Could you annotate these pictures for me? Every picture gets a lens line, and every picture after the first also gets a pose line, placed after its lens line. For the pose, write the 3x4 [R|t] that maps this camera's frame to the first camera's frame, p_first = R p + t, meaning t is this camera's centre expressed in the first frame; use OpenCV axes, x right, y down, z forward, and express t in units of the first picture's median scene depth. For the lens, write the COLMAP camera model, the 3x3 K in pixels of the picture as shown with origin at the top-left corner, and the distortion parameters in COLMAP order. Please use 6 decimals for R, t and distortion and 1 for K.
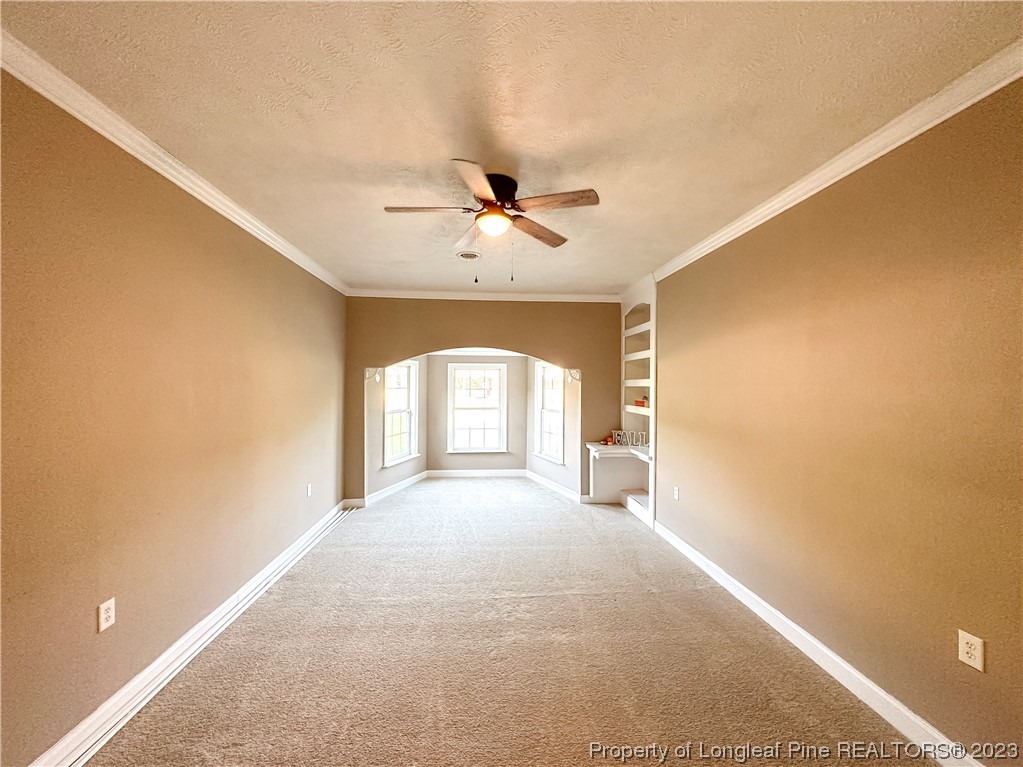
lens RADIAL K [[411.8, 0, 511.6], [0, 411.8, 382.6], [0, 0, 1]] dist [0.001779, 0.000026]
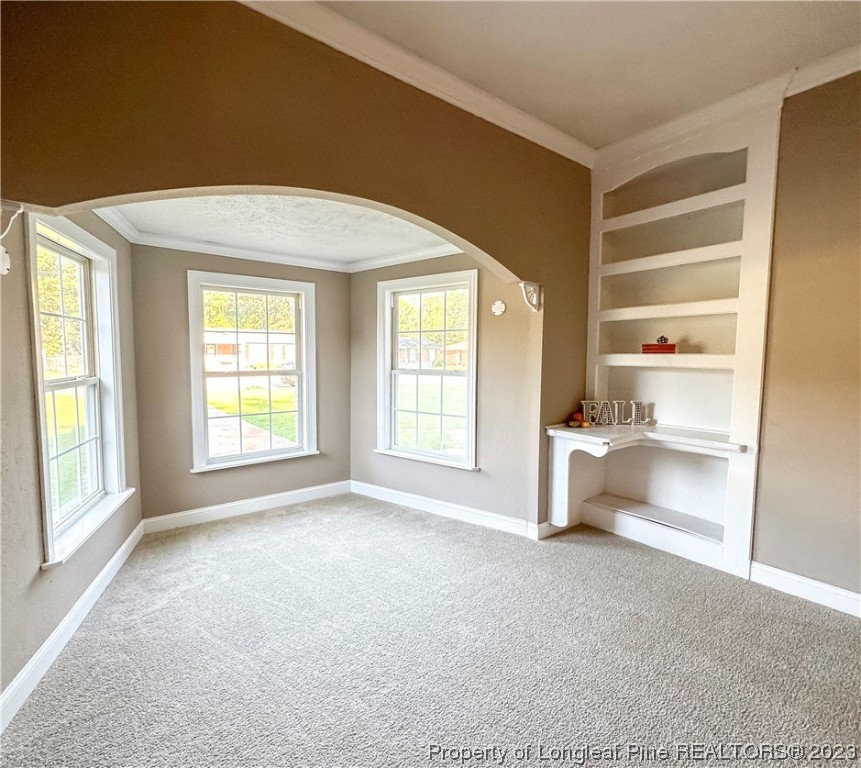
lens RADIAL K [[437.1, 0, 430.4], [0, 437.1, 386.6], [0, 0, 1]] dist [-0.001014, 0.000497]
pose [[0.849567, -0.042692, 0.525750, -0.234200], [-0.001844, 0.996473, 0.083895, 0.045978], [-0.527478, -0.072244, 0.846492, 0.589904]]
